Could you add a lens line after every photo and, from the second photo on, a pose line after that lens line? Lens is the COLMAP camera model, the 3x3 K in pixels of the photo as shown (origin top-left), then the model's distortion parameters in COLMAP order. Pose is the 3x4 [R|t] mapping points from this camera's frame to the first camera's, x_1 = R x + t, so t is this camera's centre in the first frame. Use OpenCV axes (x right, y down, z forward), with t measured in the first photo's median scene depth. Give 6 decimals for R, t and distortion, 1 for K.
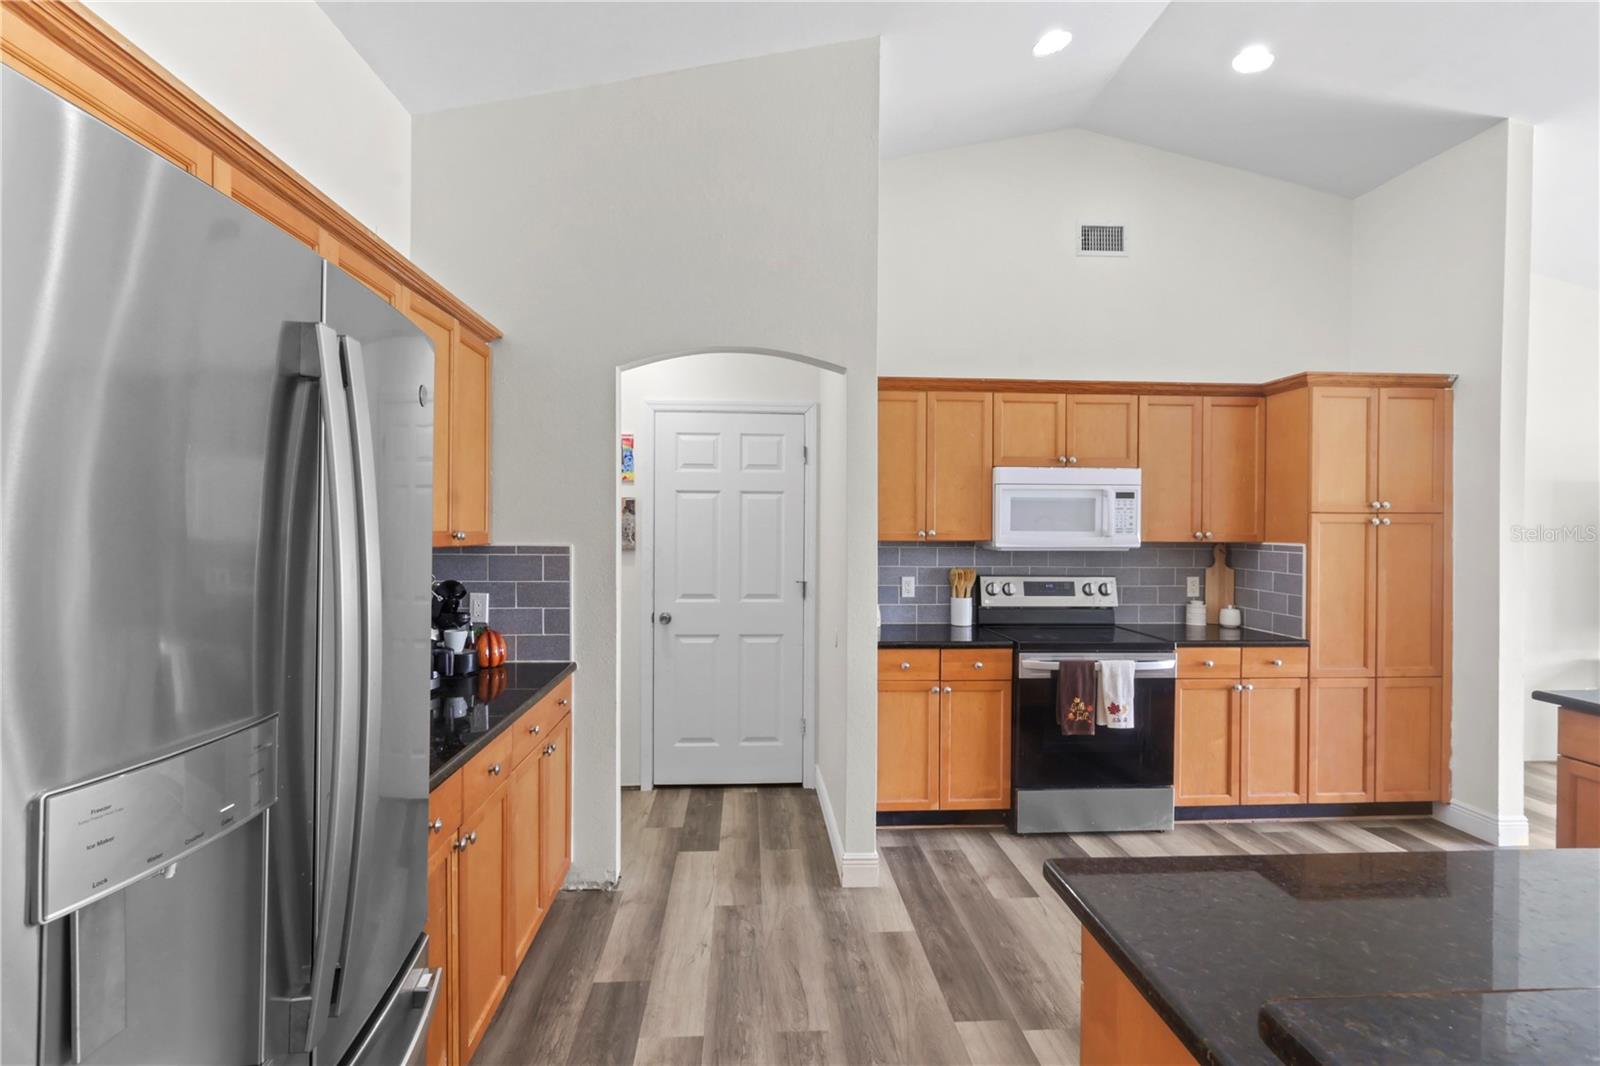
lens RADIAL K [[753.5, 0, 800.0], [0, 753.5, 533.0], [0, 0, 1]] dist [-0.000790, 0.000289]
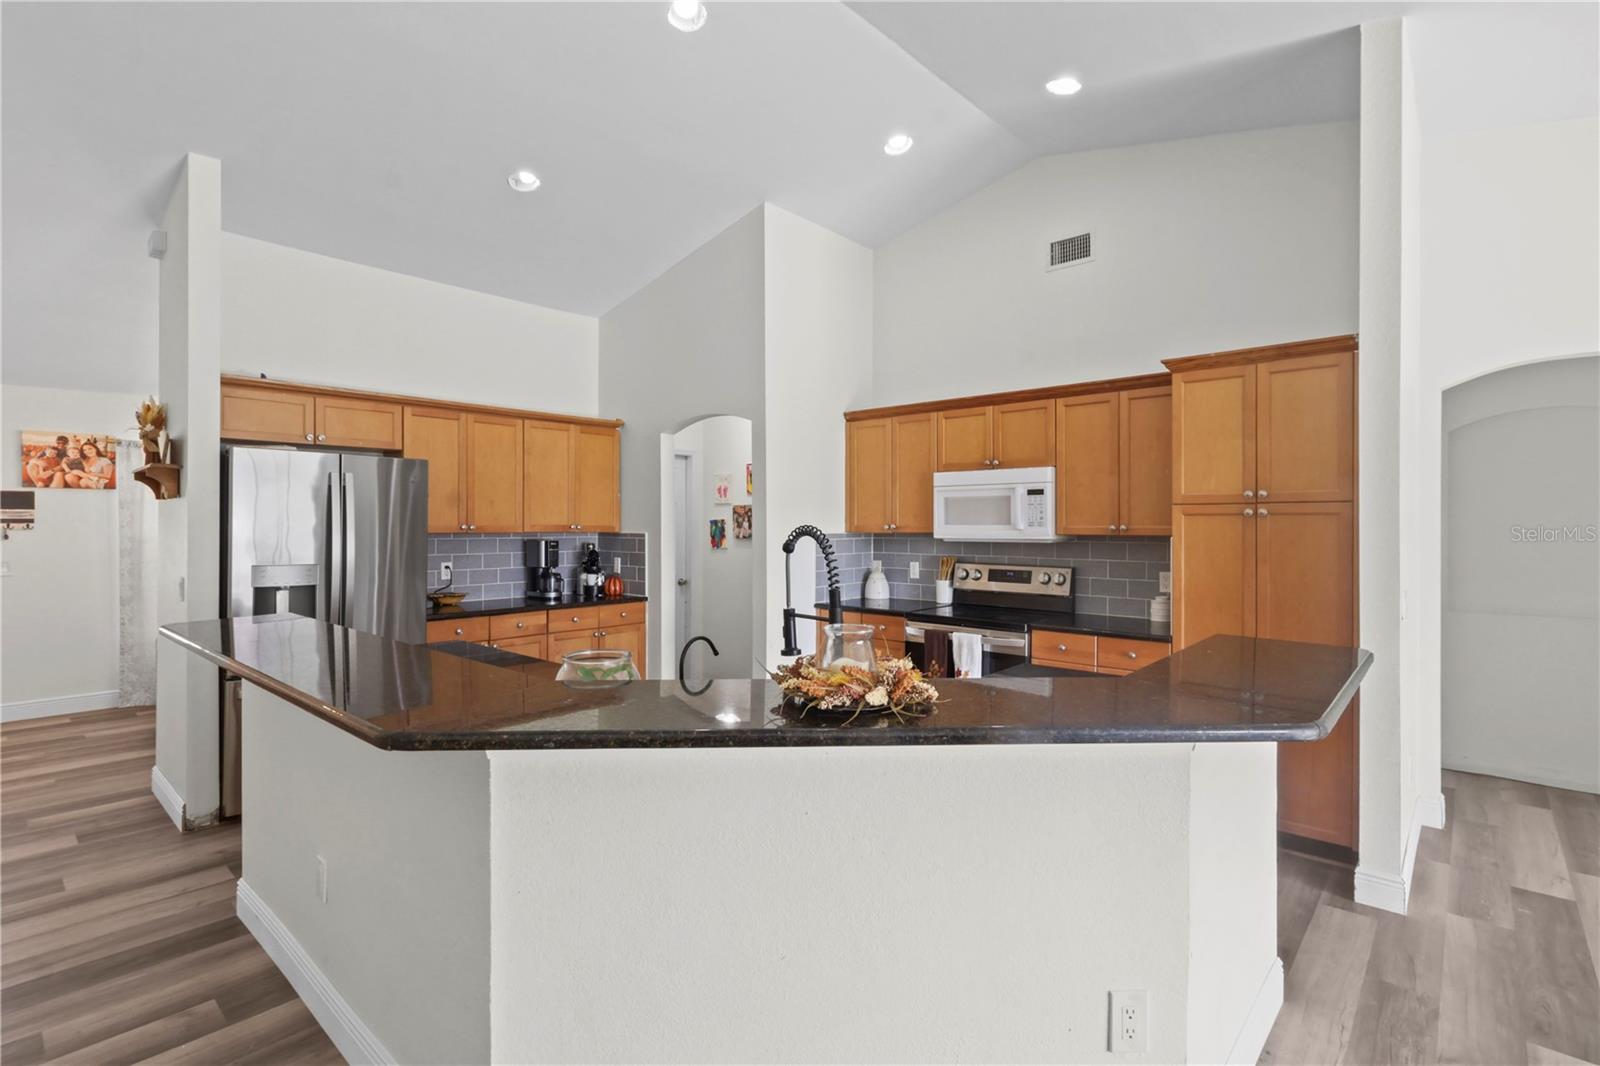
lens RADIAL K [[757.4, 0, 801.0], [0, 757.4, 527.3], [0, 0, 1]] dist [-0.002912, 0.000154]
pose [[0.700552, -0.002093, -0.713599, 0.983086], [-0.003747, 0.999971, -0.006611, 0.010134], [0.713592, 0.007306, 0.700524, -0.018750]]
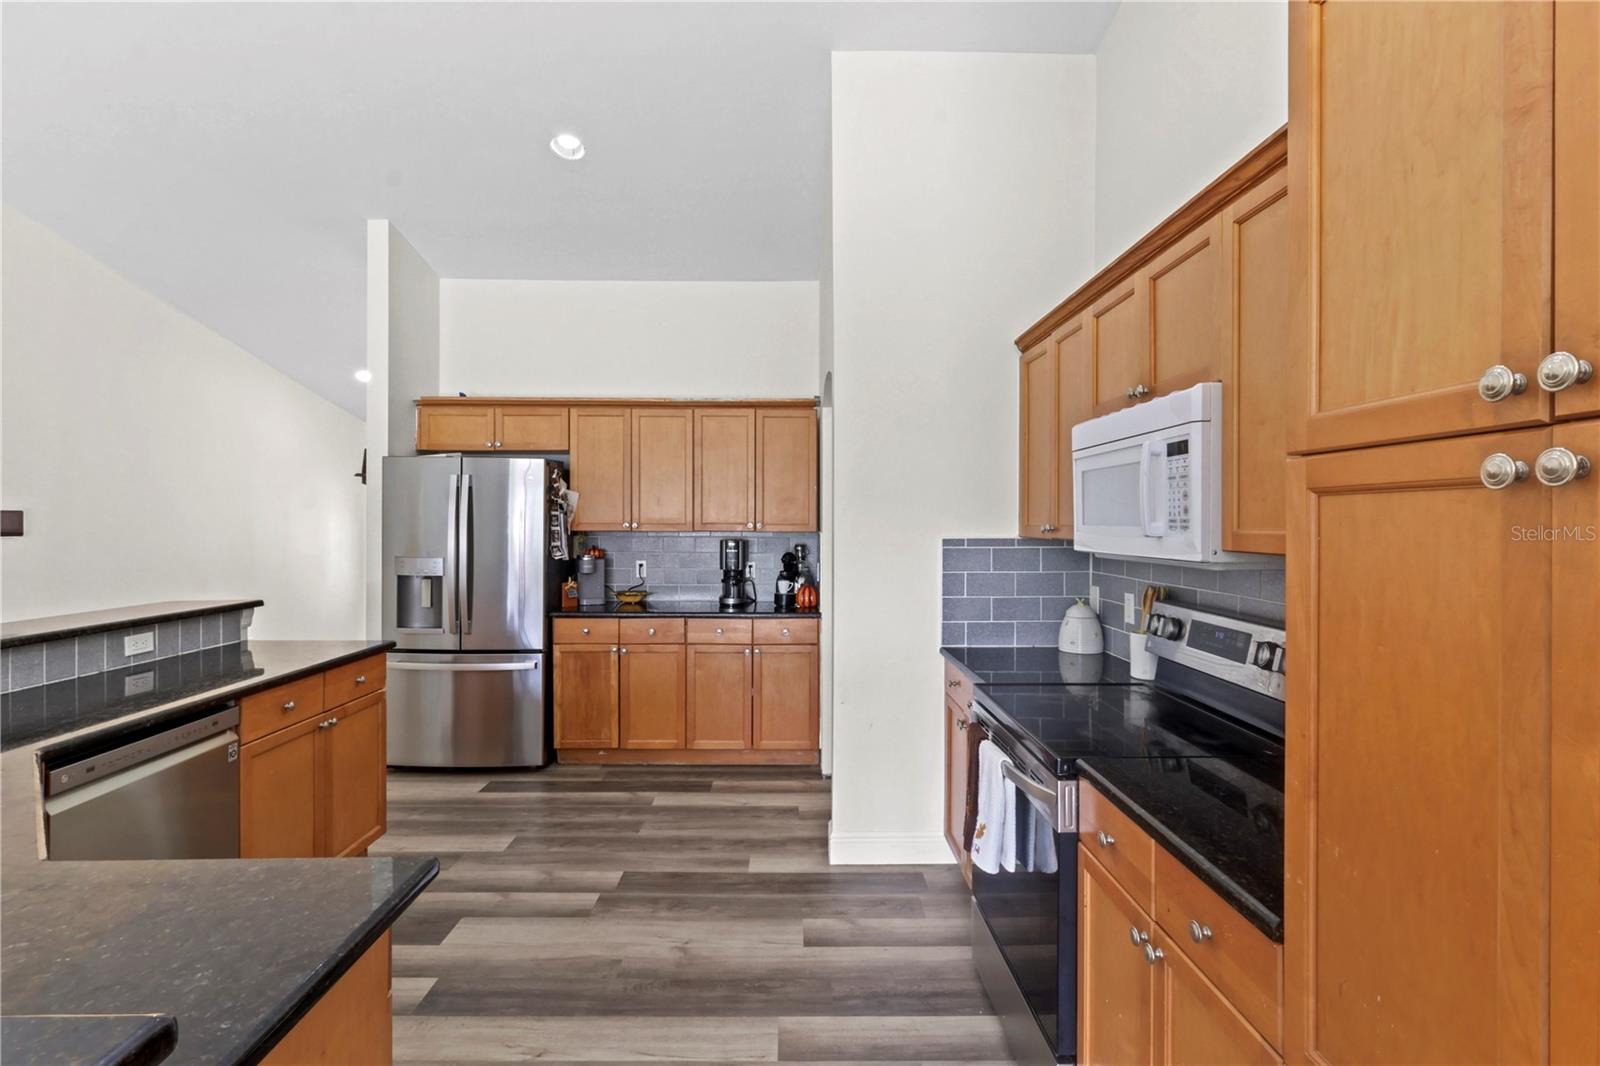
lens RADIAL K [[757.4, 0, 801.0], [0, 757.4, 527.3], [0, 0, 1]] dist [-0.002912, 0.000154]
pose [[-0.051375, 0.001290, -0.998679, 0.910115], [-0.013531, 0.999906, 0.001987, 0.000961], [0.998588, 0.013615, -0.051352, 0.795466]]
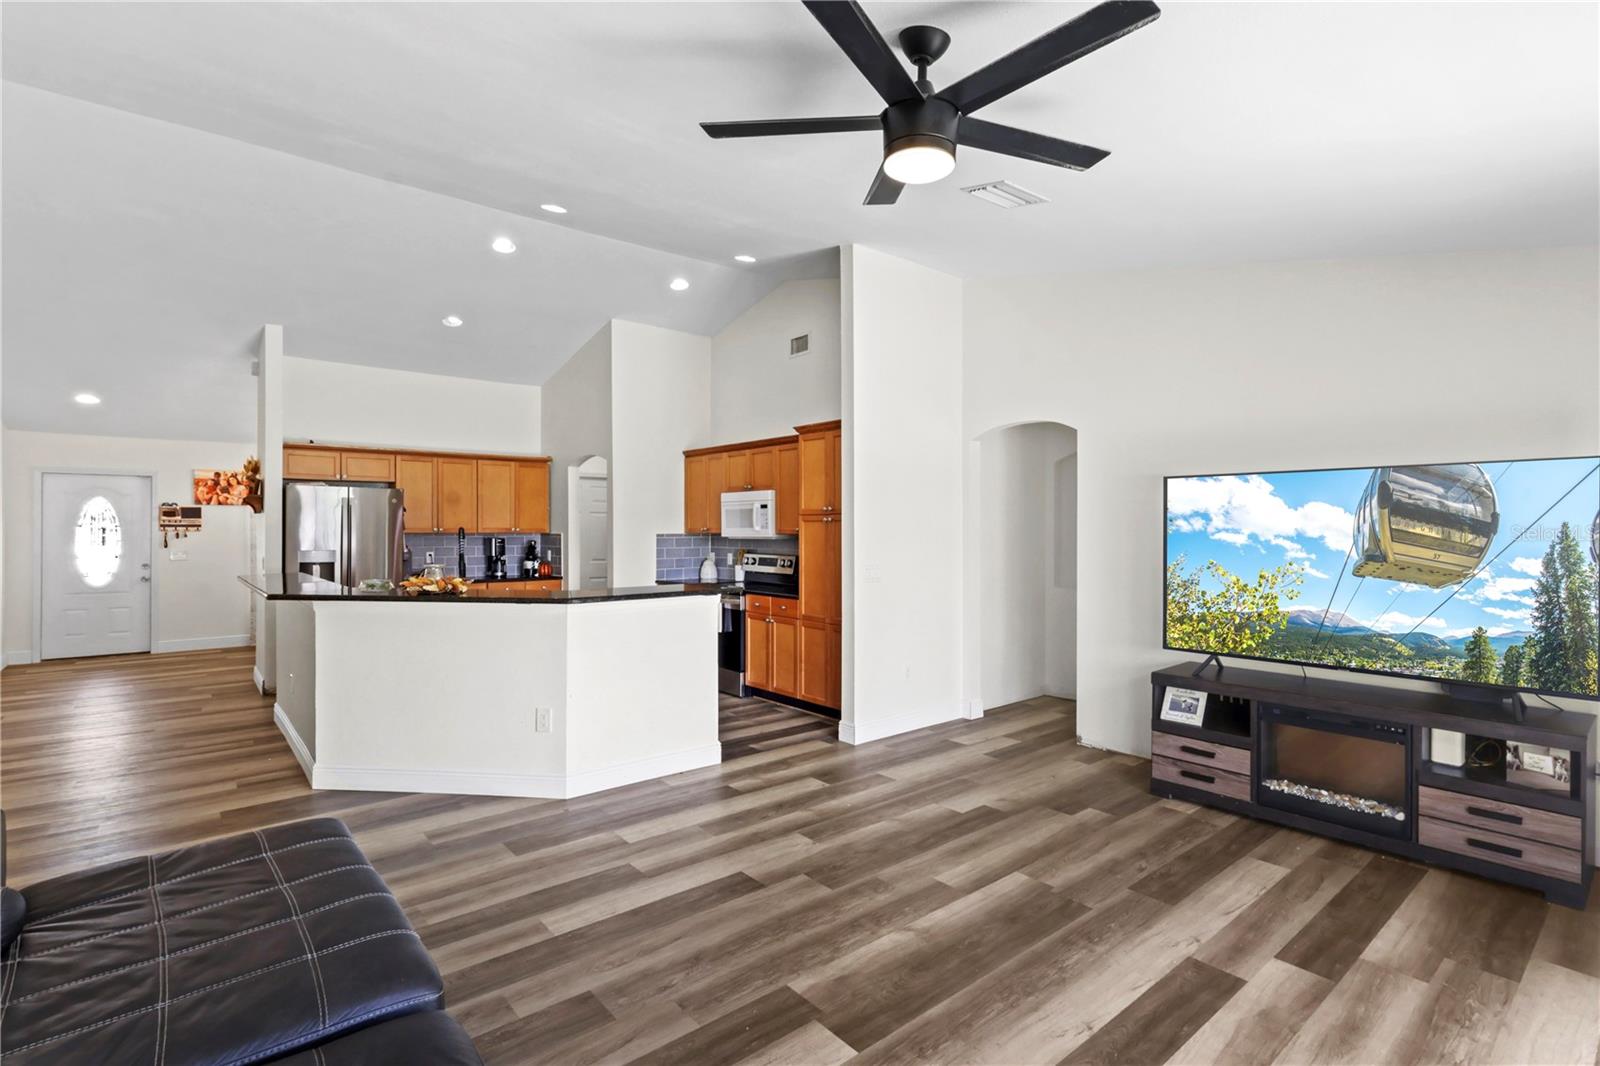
lens RADIAL K [[753.5, 0, 800.0], [0, 753.5, 533.0], [0, 0, 1]] dist [-0.000790, 0.000289]
pose [[0.590550, 0.000093, -0.807001, 1.854535], [-0.004760, 0.999983, -0.003368, 0.015174], [0.806987, 0.005830, 0.590541, 0.062780]]
